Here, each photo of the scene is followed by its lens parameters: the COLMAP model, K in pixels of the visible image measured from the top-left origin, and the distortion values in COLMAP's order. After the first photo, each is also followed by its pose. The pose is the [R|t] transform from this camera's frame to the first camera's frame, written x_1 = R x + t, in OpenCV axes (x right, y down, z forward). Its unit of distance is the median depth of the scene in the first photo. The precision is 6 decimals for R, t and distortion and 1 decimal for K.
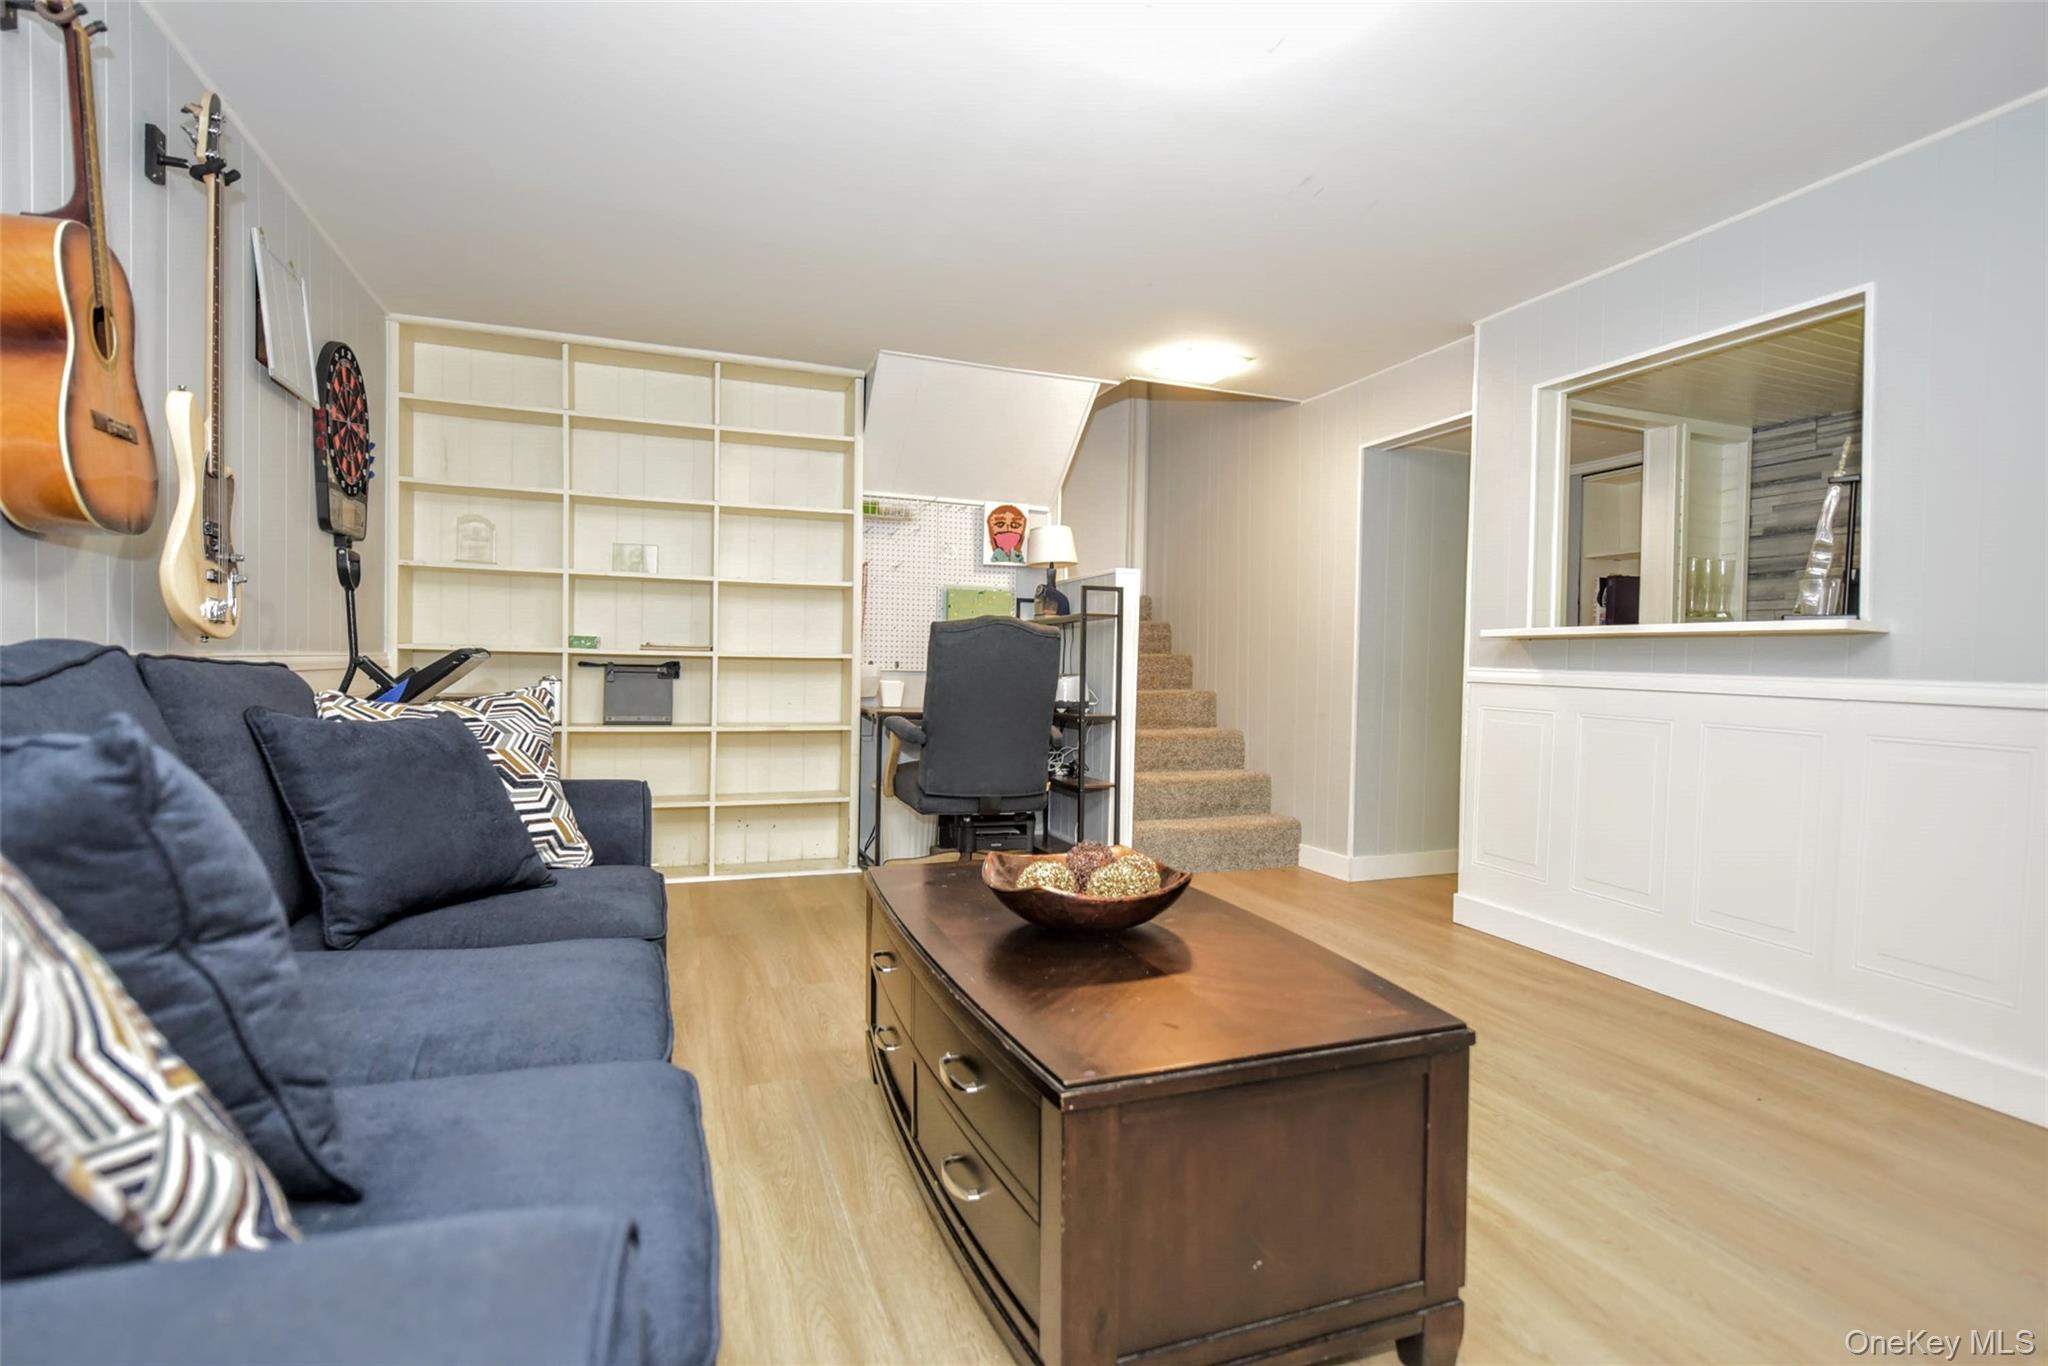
lens RADIAL K [[972.8, 0, 1032.9], [0, 972.8, 686.6], [0, 0, 1]] dist [-0.005223, -0.001606]
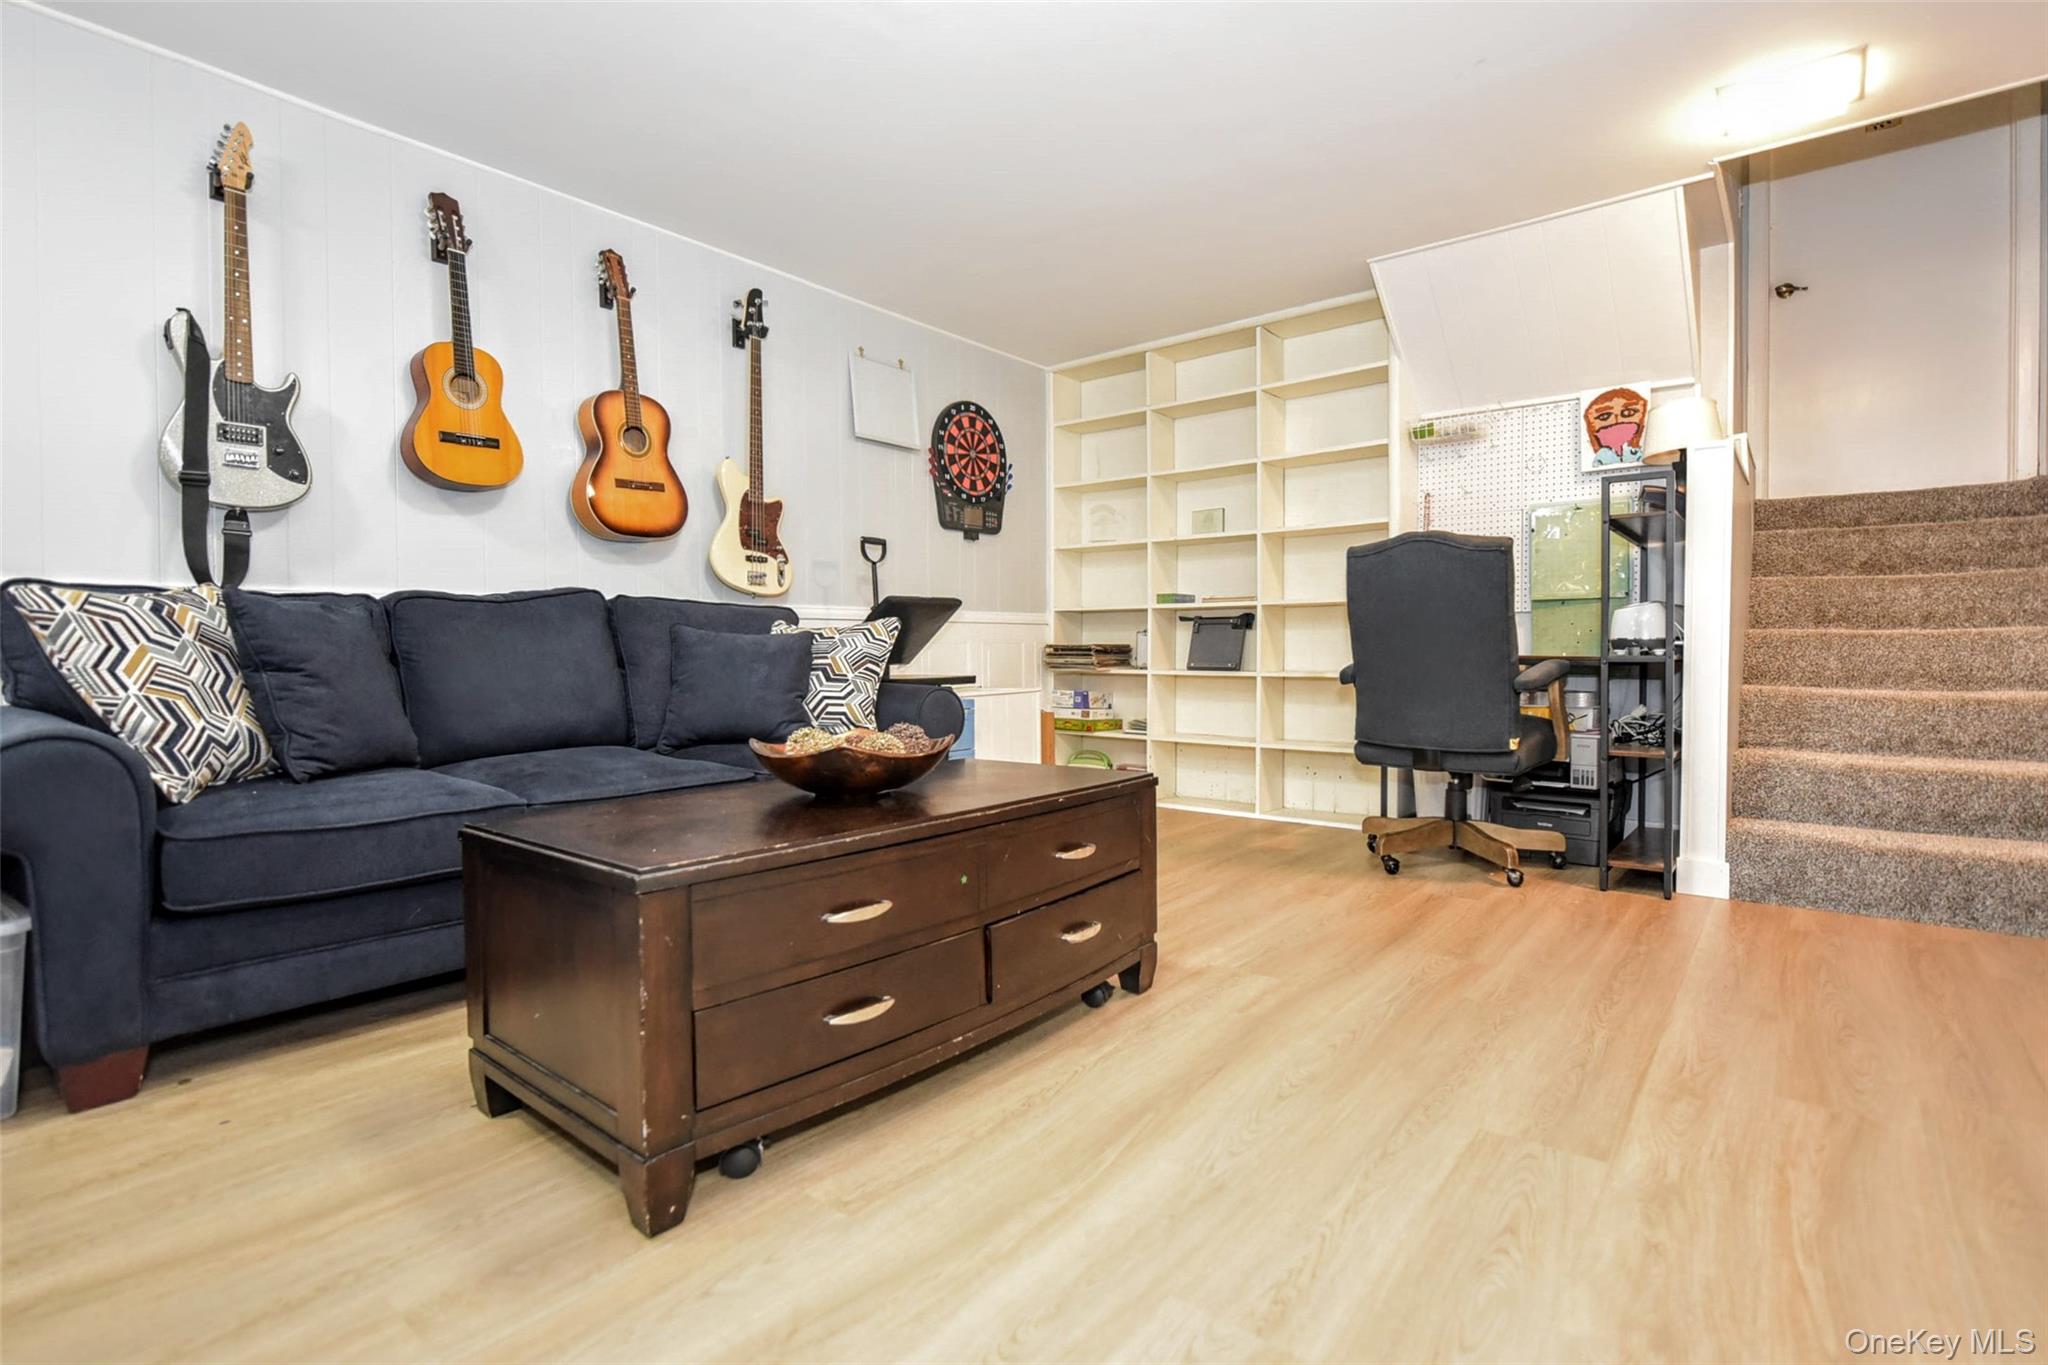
lens RADIAL K [[972.8, 0, 1043.1], [0, 972.8, 664.6], [0, 0, 1]] dist [-0.005223, -0.001606]
pose [[0.507988, -0.007804, -0.861329, 0.460486], [-0.005350, 0.999911, -0.012215, 0.047470], [0.861348, 0.010813, 0.507901, 0.263886]]
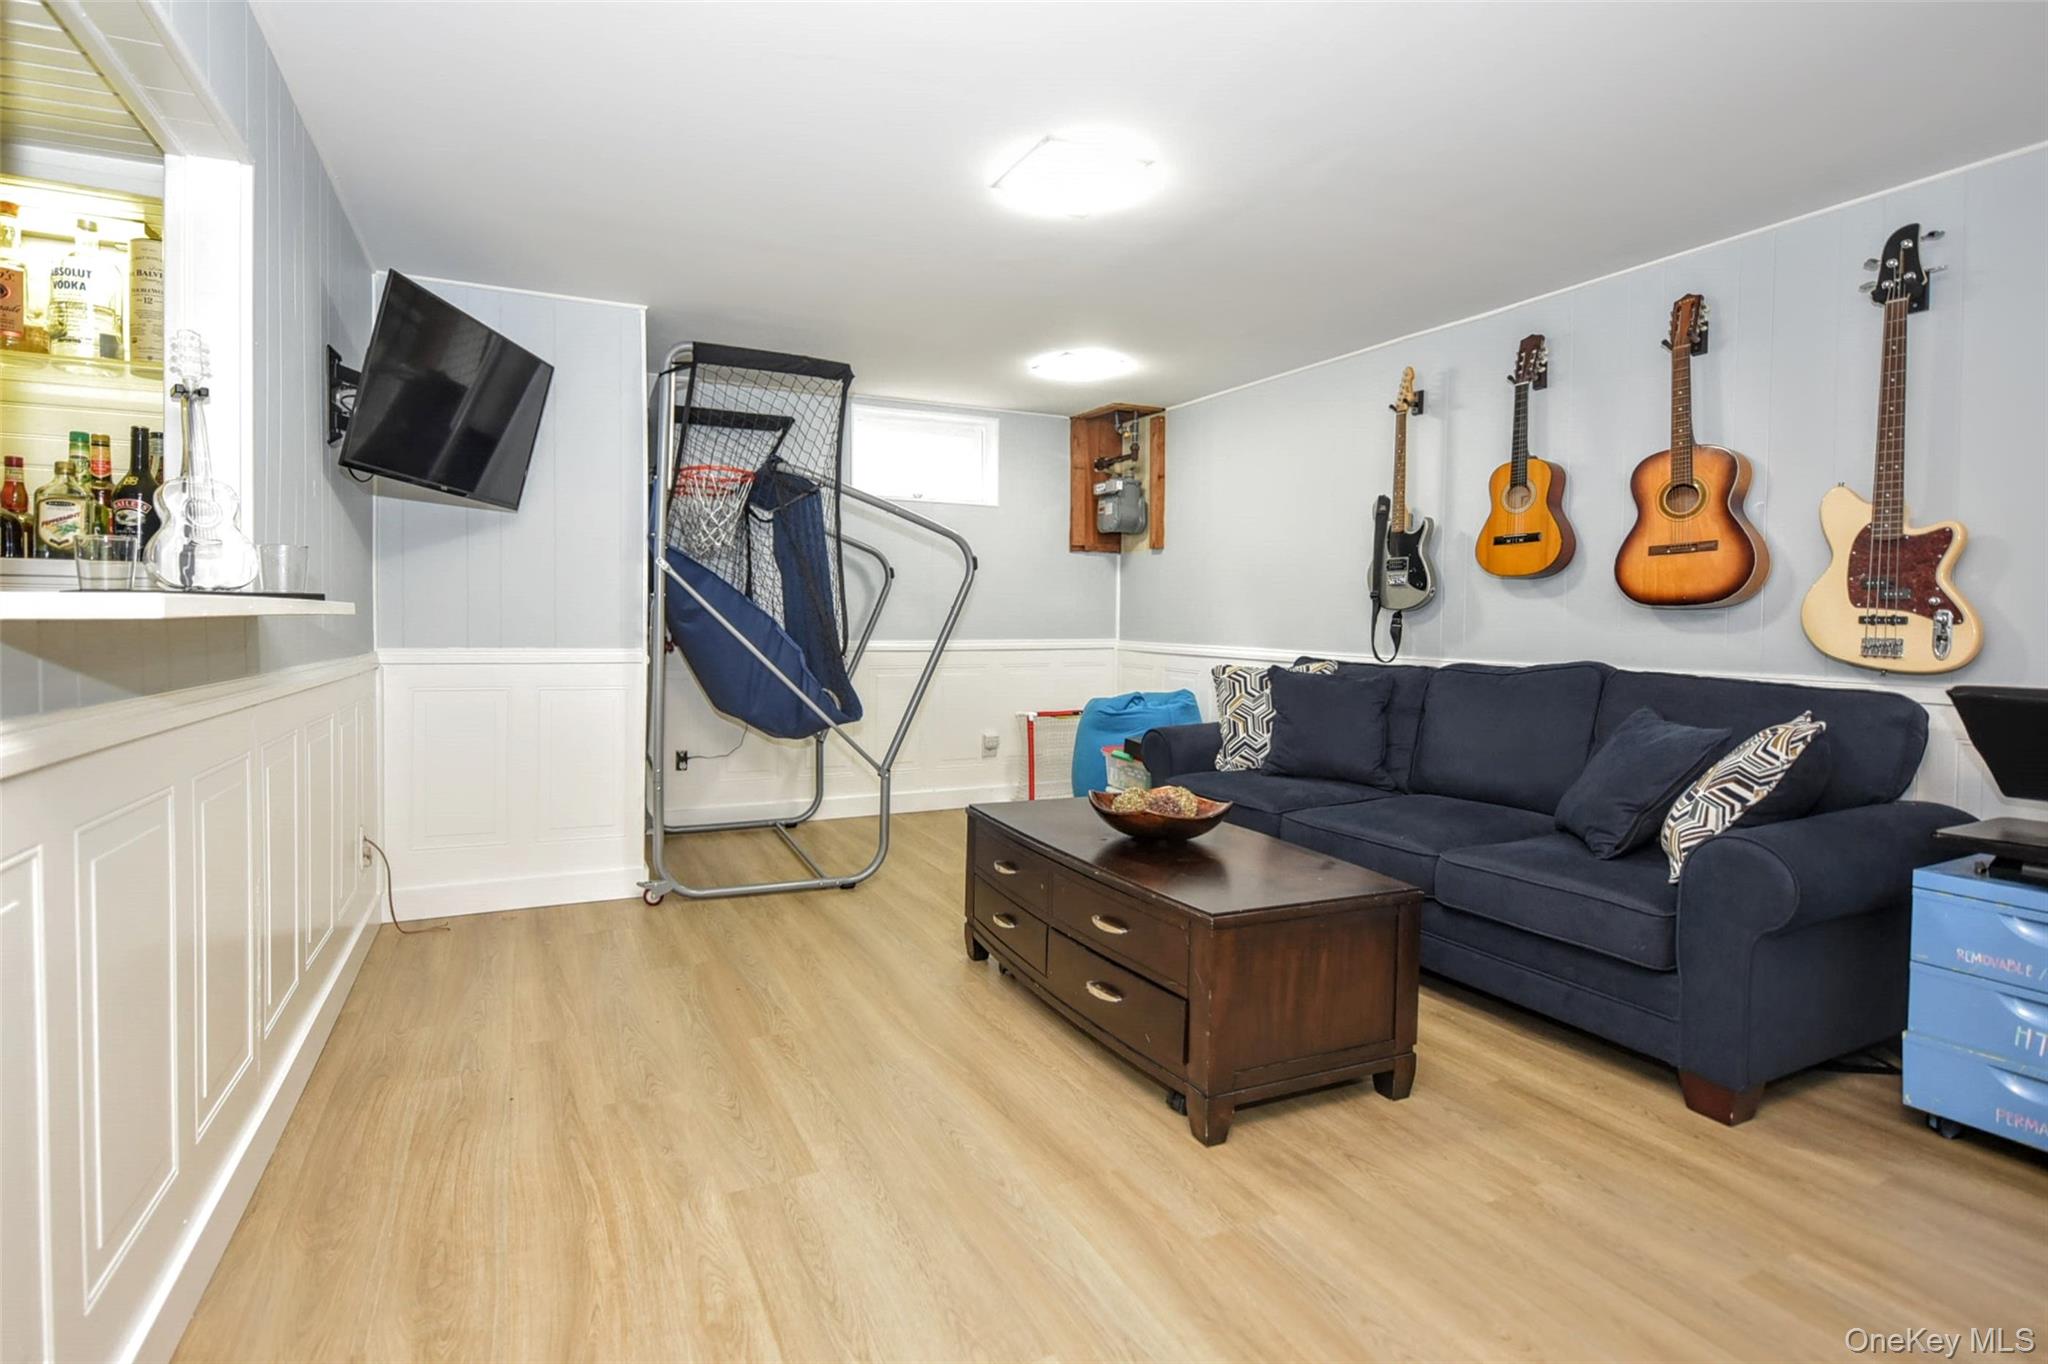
lens RADIAL K [[959.6, 0, 953.0], [0, 959.6, 629.5], [0, 0, 1]] dist [-0.007990, 0.000472]
pose [[-0.998075, -0.029686, -0.054445, 0.195132], [-0.031712, 0.998822, 0.036740, -0.052403], [0.053290, 0.038396, -0.997841, 1.035486]]
